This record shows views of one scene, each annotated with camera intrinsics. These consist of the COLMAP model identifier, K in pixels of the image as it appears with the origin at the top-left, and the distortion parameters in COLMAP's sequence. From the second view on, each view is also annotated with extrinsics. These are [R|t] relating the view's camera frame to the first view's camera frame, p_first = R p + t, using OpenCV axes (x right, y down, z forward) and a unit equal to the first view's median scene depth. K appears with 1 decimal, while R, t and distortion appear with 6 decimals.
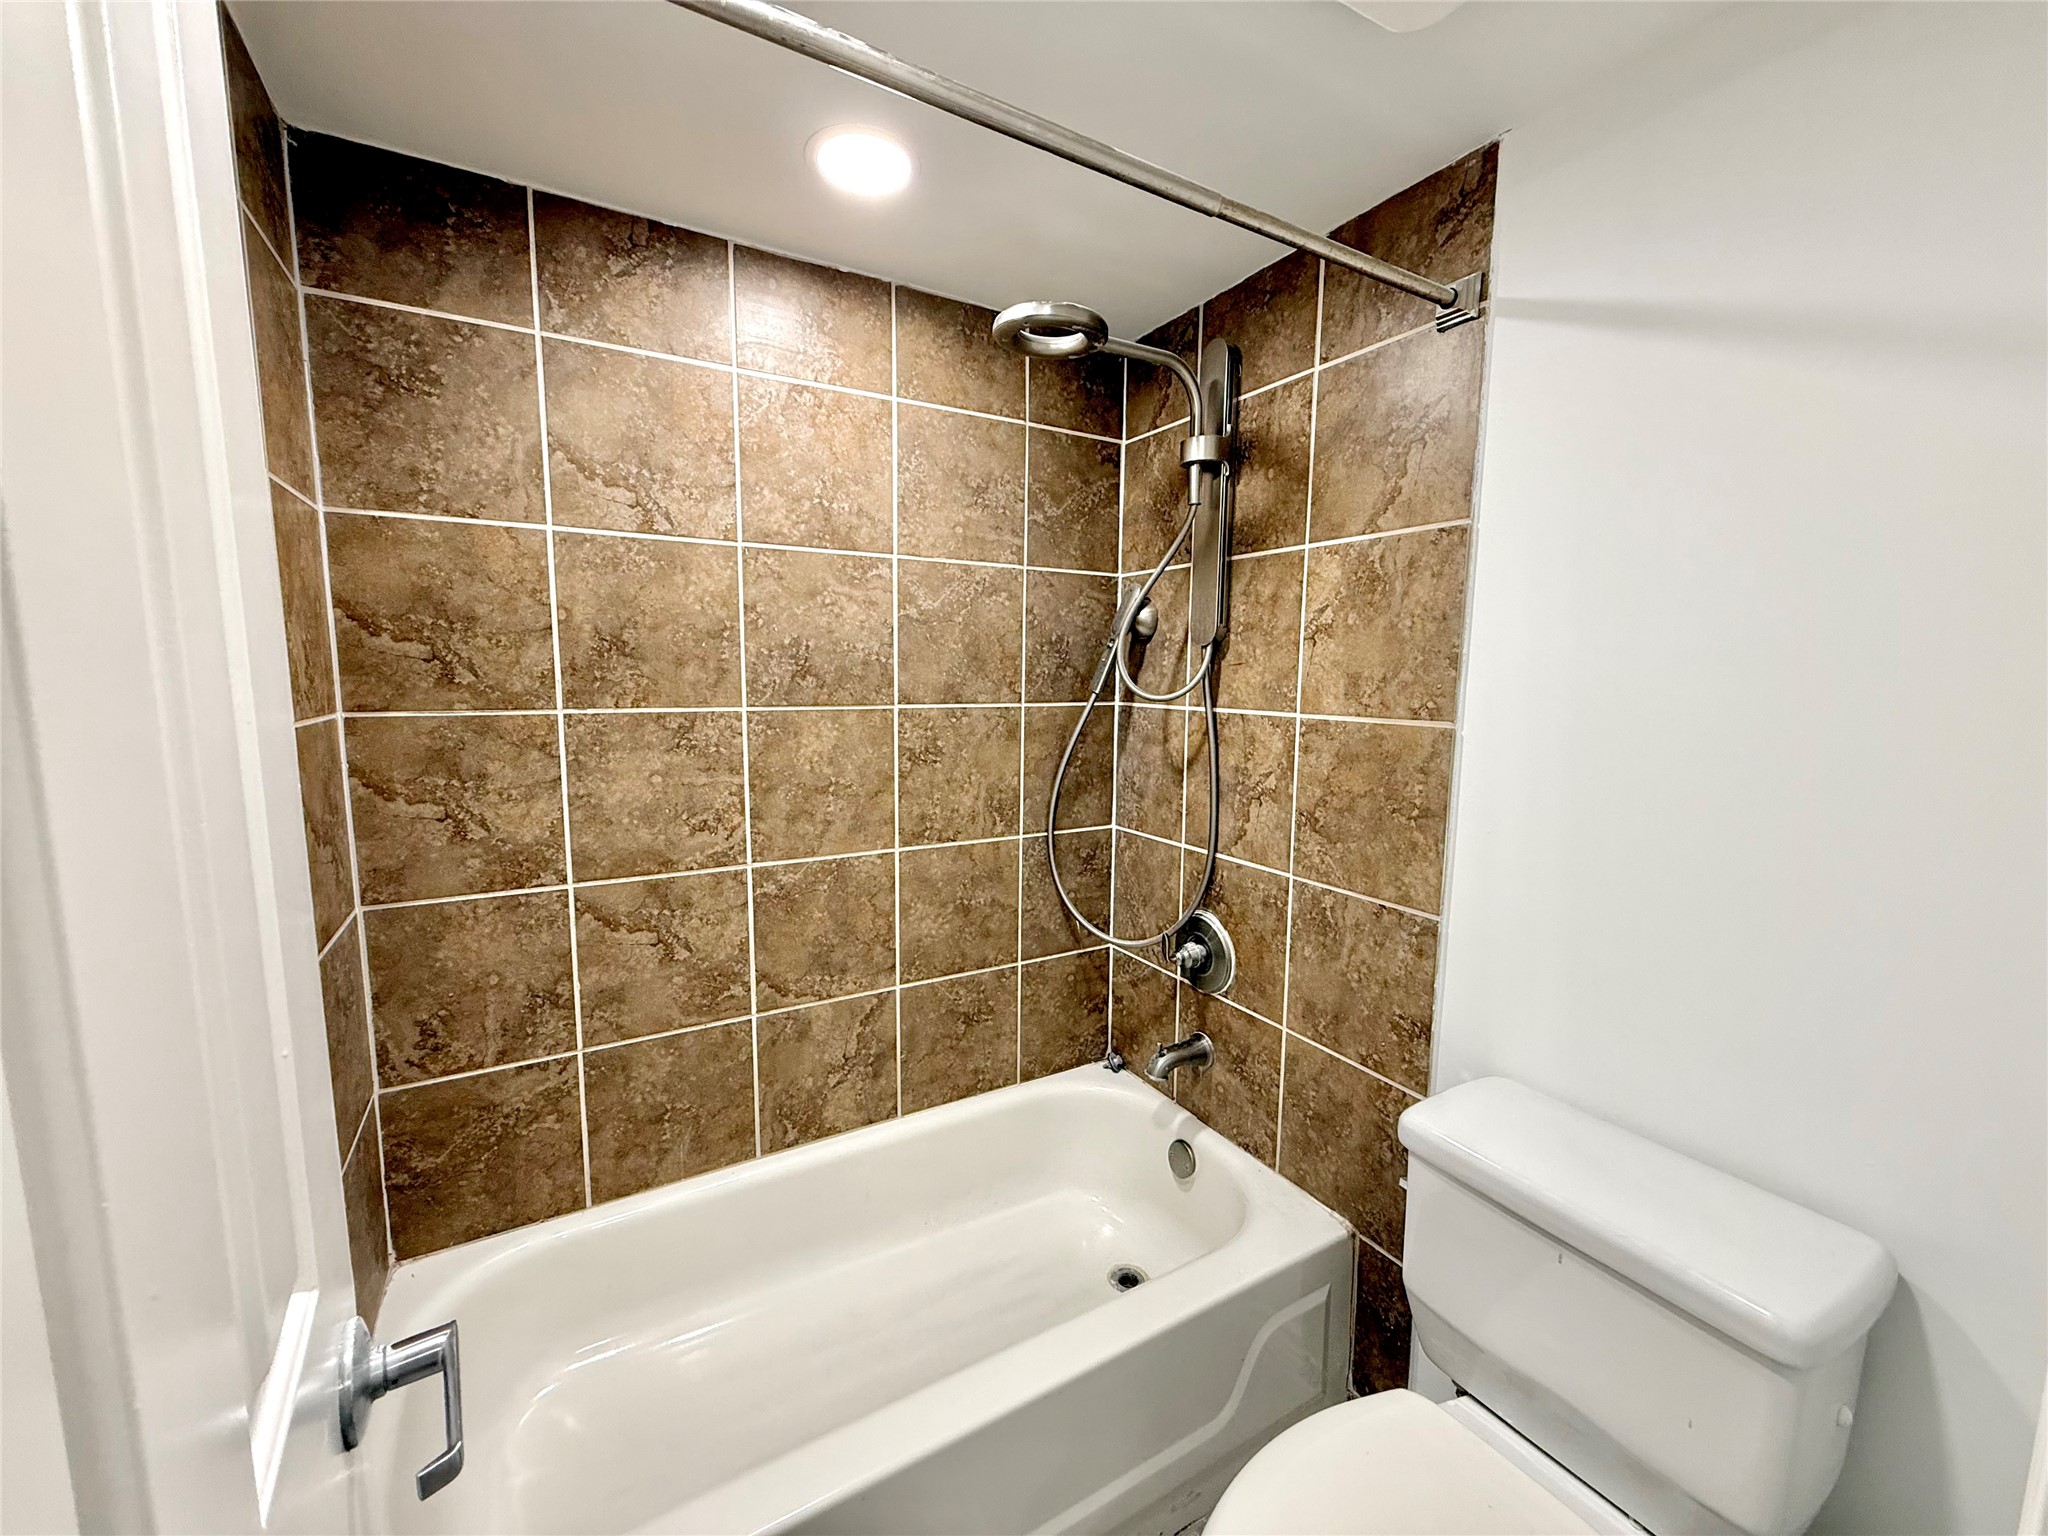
lens RADIAL K [[815.4, 0, 1026.7], [0, 815.4, 773.4], [0, 0, 1]] dist [0.001422, 0.000546]
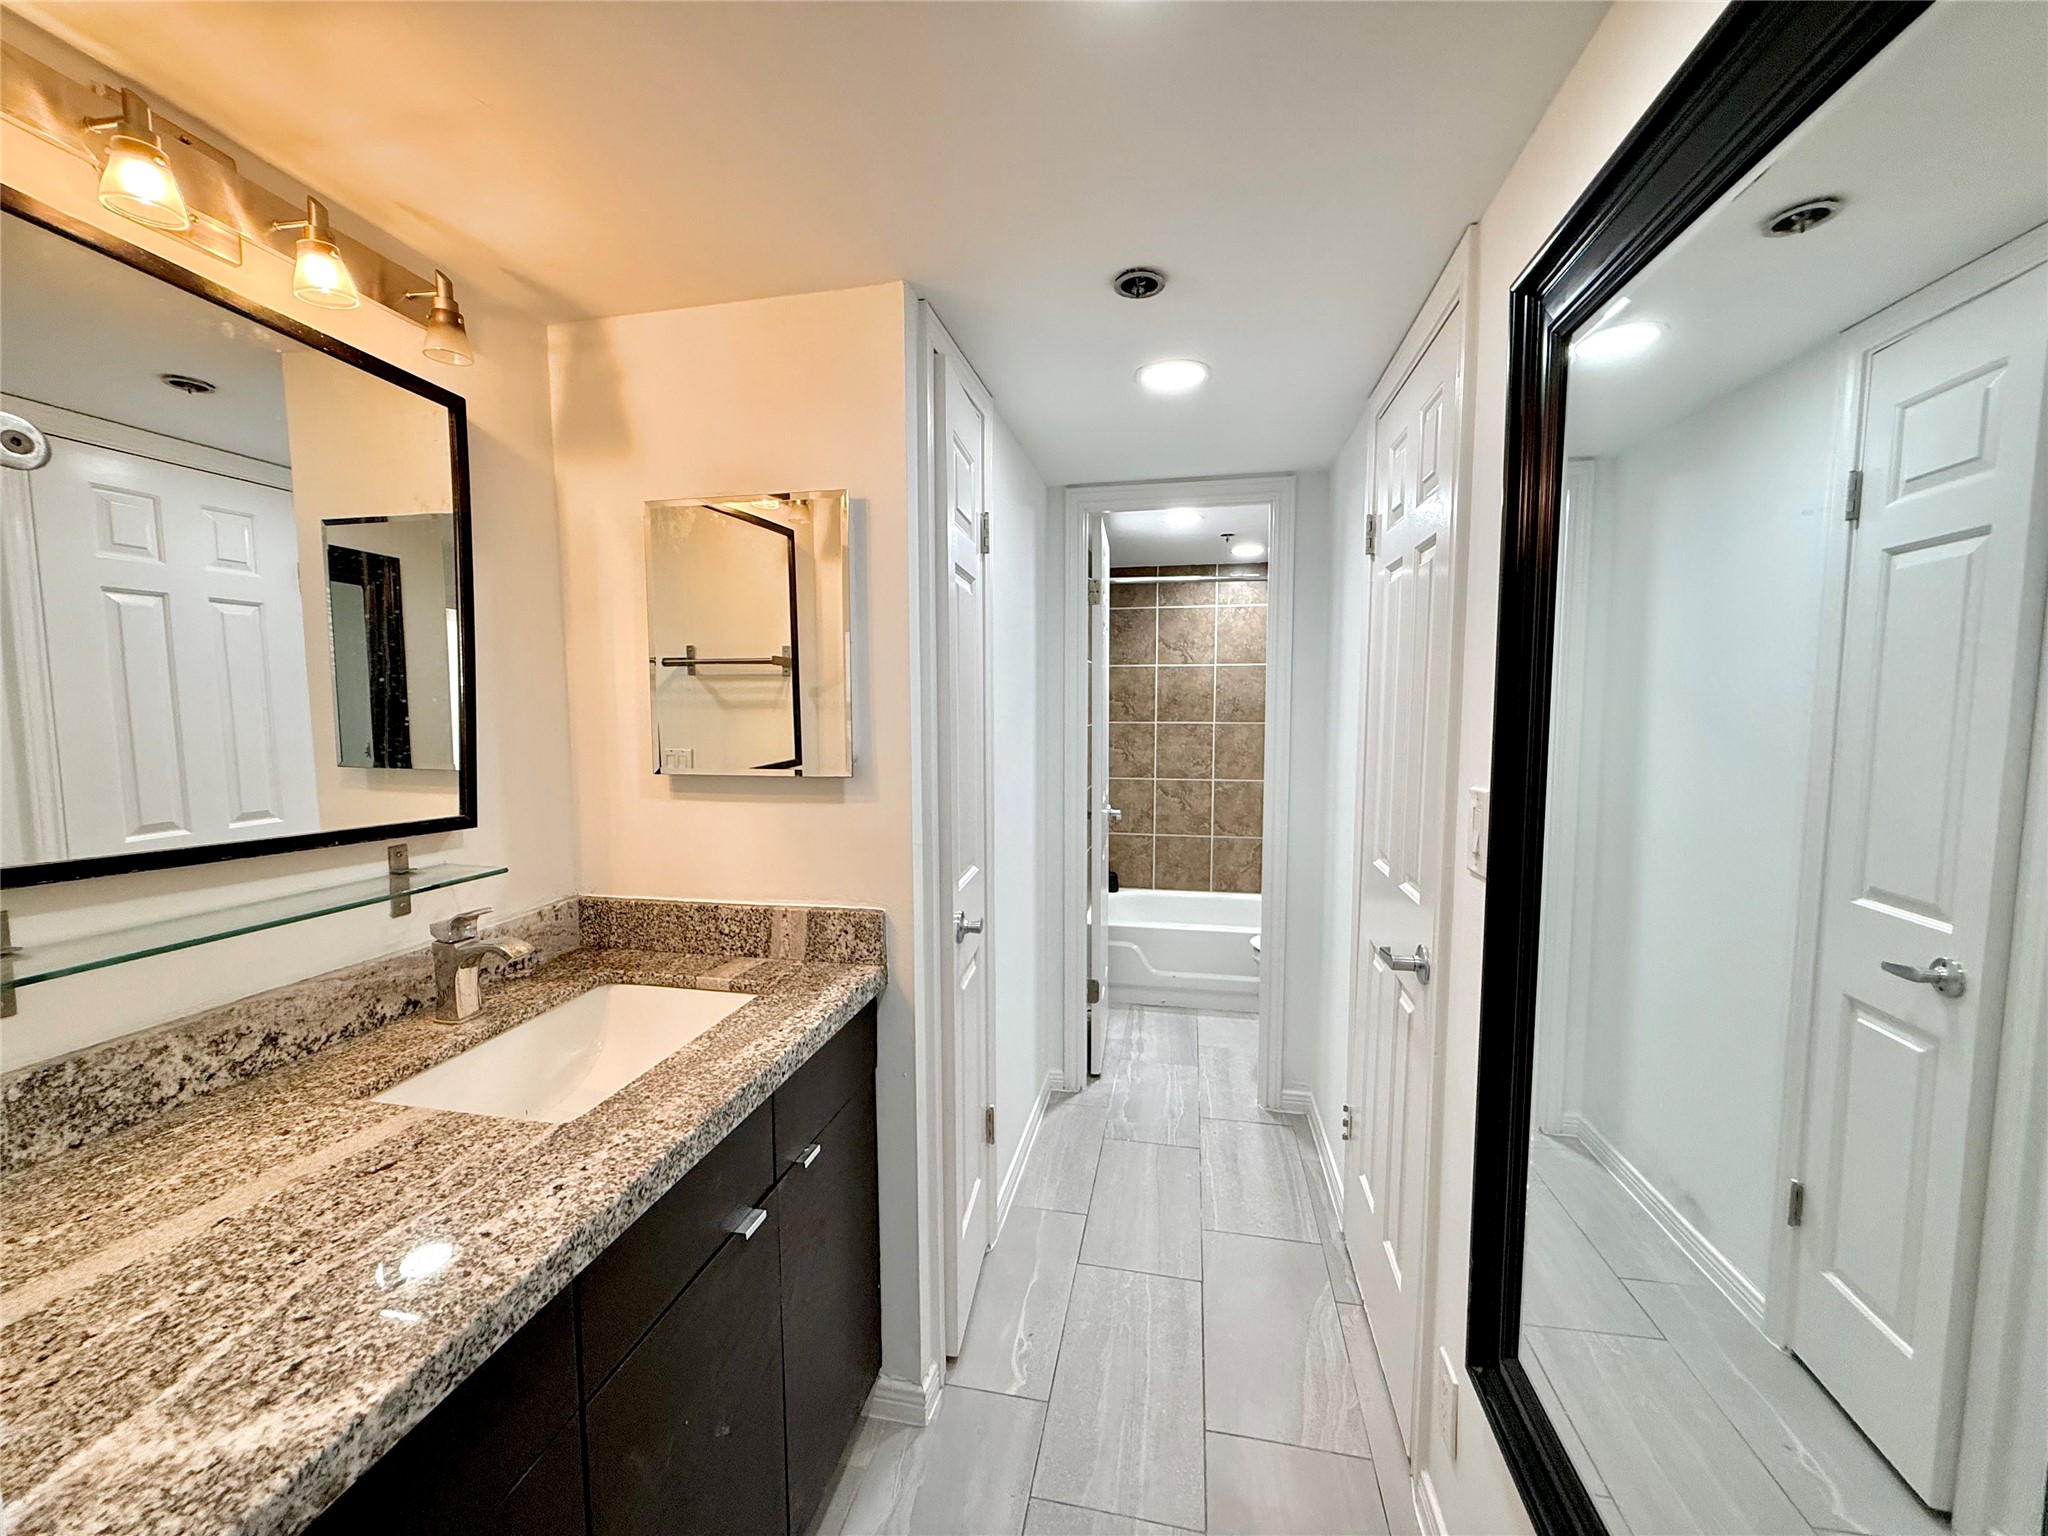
lens RADIAL K [[815.4, 0, 1016.6], [0, 815.4, 763.9], [0, 0, 1]] dist [0.001422, 0.000546]
pose [[0.738521, 0.039904, -0.673048, 1.076808], [-0.074366, 0.996977, -0.022492, 0.181043], [0.670116, 0.066663, 0.739256, -1.563119]]
